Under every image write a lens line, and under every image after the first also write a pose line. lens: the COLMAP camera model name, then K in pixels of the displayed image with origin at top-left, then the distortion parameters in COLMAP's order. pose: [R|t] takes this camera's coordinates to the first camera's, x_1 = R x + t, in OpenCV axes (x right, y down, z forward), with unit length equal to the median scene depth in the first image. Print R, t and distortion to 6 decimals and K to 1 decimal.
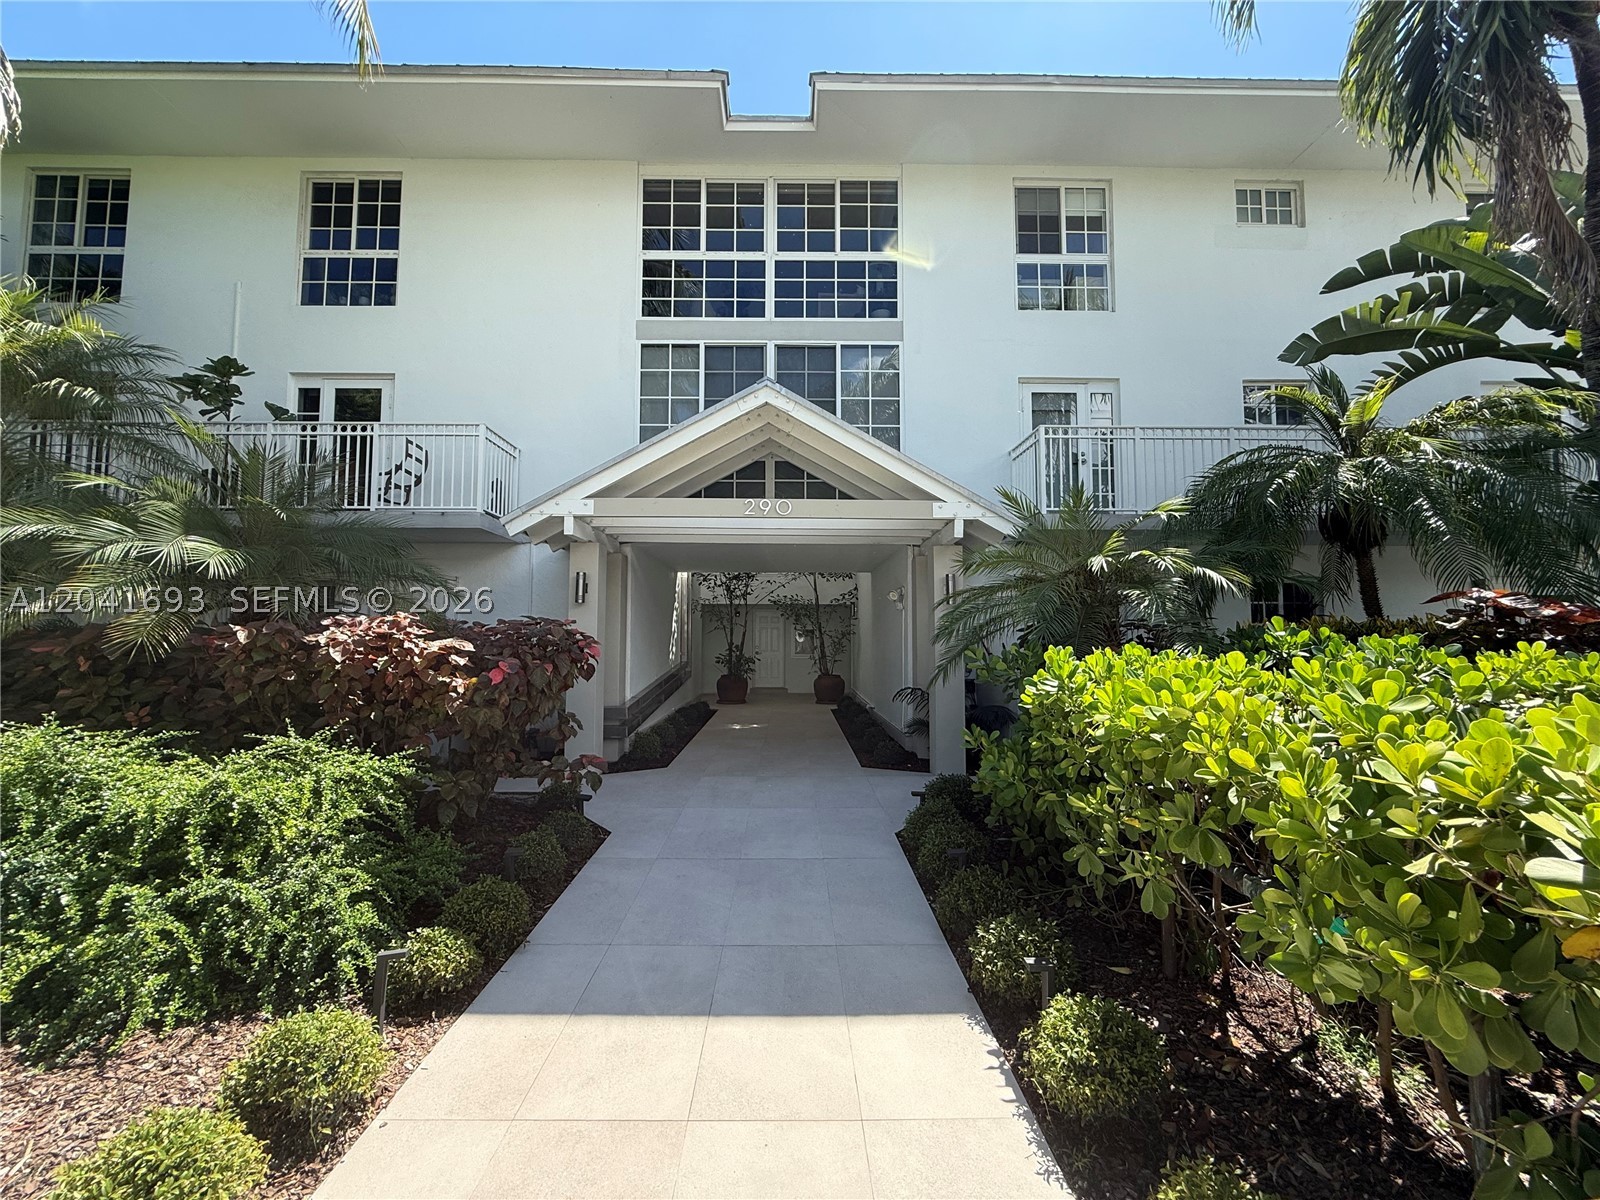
lens RADIAL K [[634.1, 0, 800.0], [0, 634.1, 600.0], [0, 0, 1]] dist [0.003926, -0.000113]
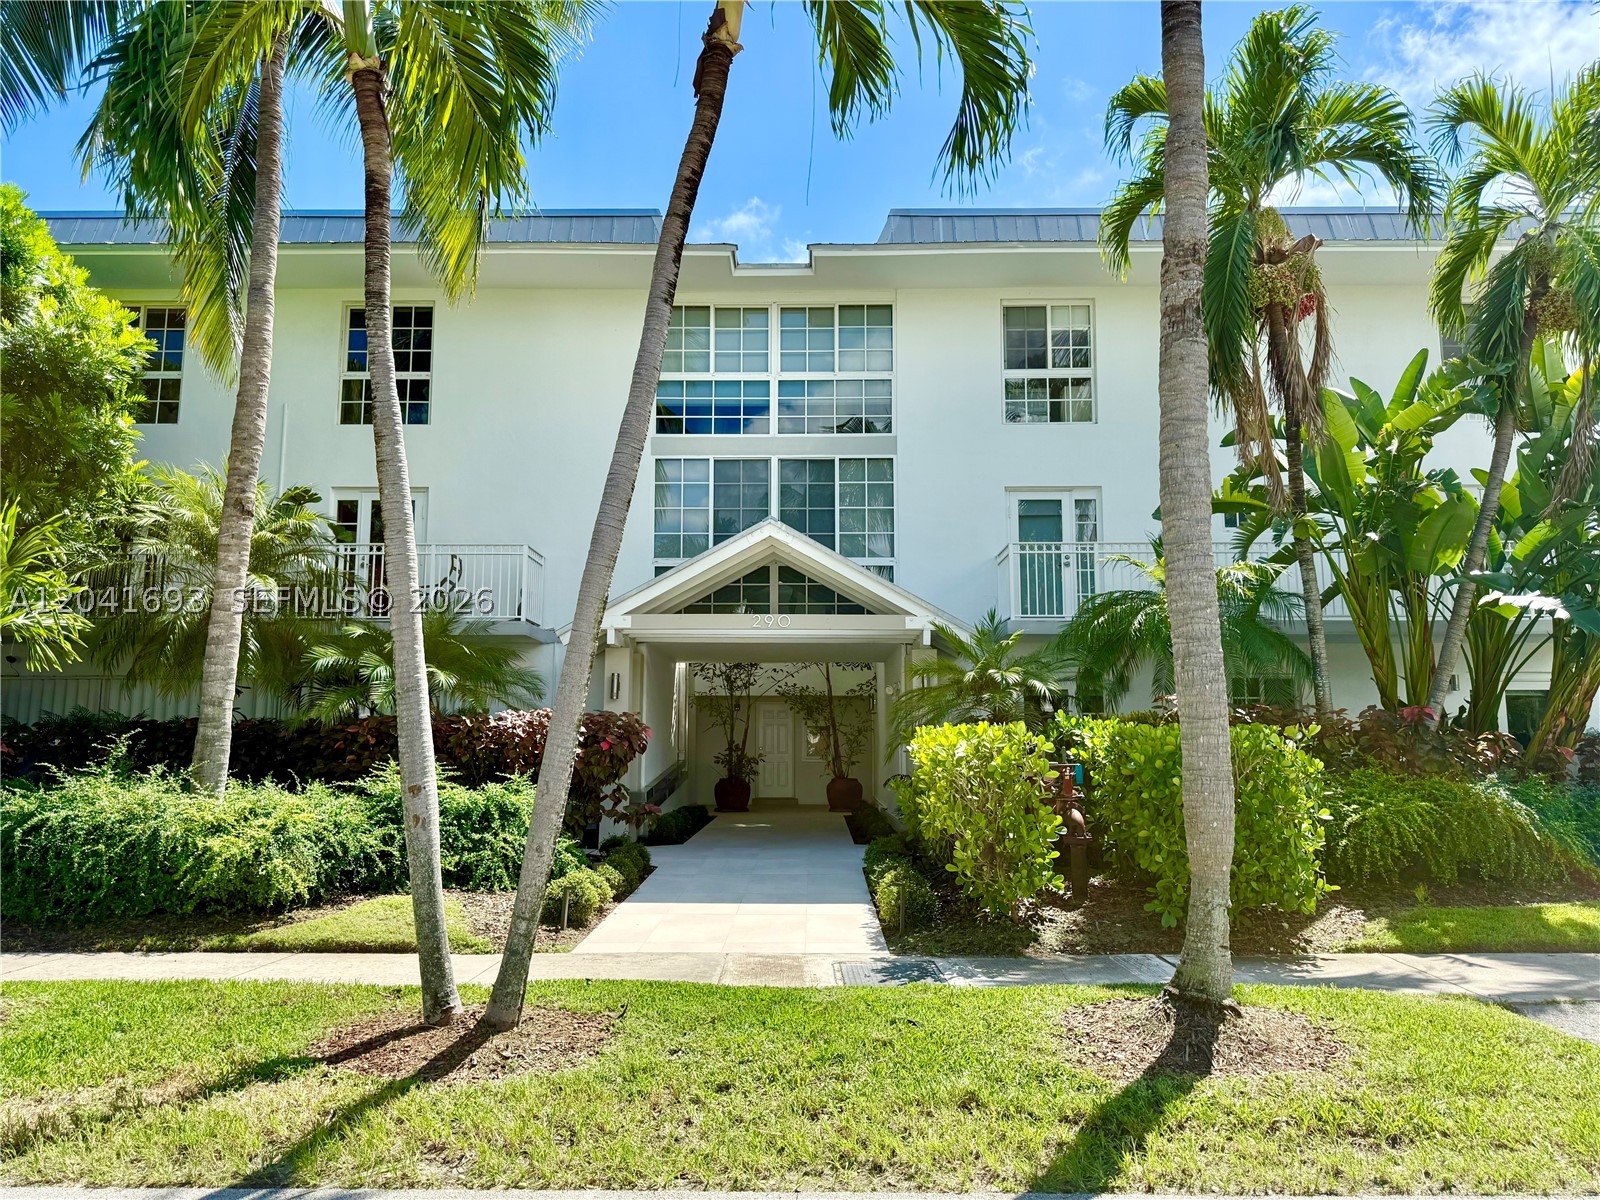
lens RADIAL K [[1119.2, 0, 802.5], [0, 1119.2, 623.3], [0, 0, 1]] dist [0.089003, -0.000062]
pose [[0.999602, -0.003764, -0.027974, 0.052767], [0.002284, 0.998606, -0.052728, -0.020090], [0.028133, 0.052643, 0.998217, -0.873864]]
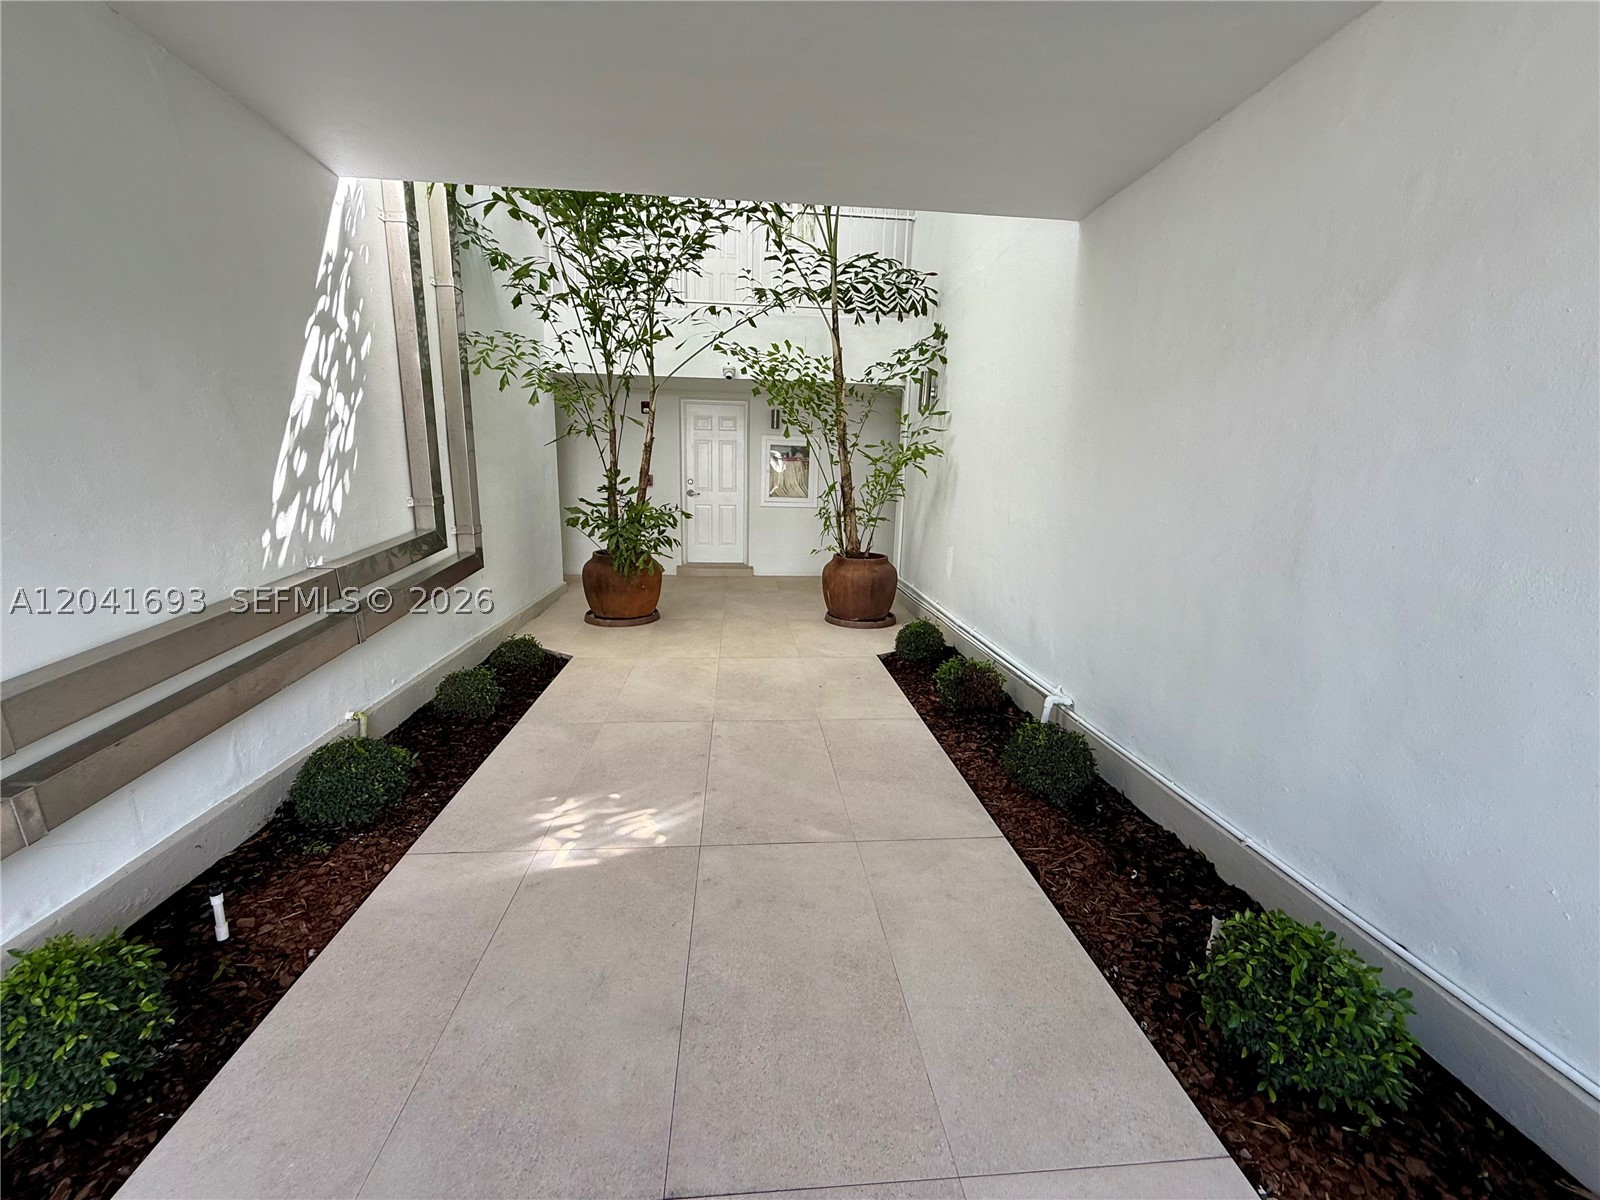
lens RADIAL K [[634.1, 0, 800.0], [0, 634.1, 600.0], [0, 0, 1]] dist [0.003926, -0.000113]
pose [[0.997011, 0.004536, 0.077132, -0.041044], [-0.024595, 0.964982, 0.261162, 0.064615], [-0.073247, -0.262278, 0.962208, 0.969505]]
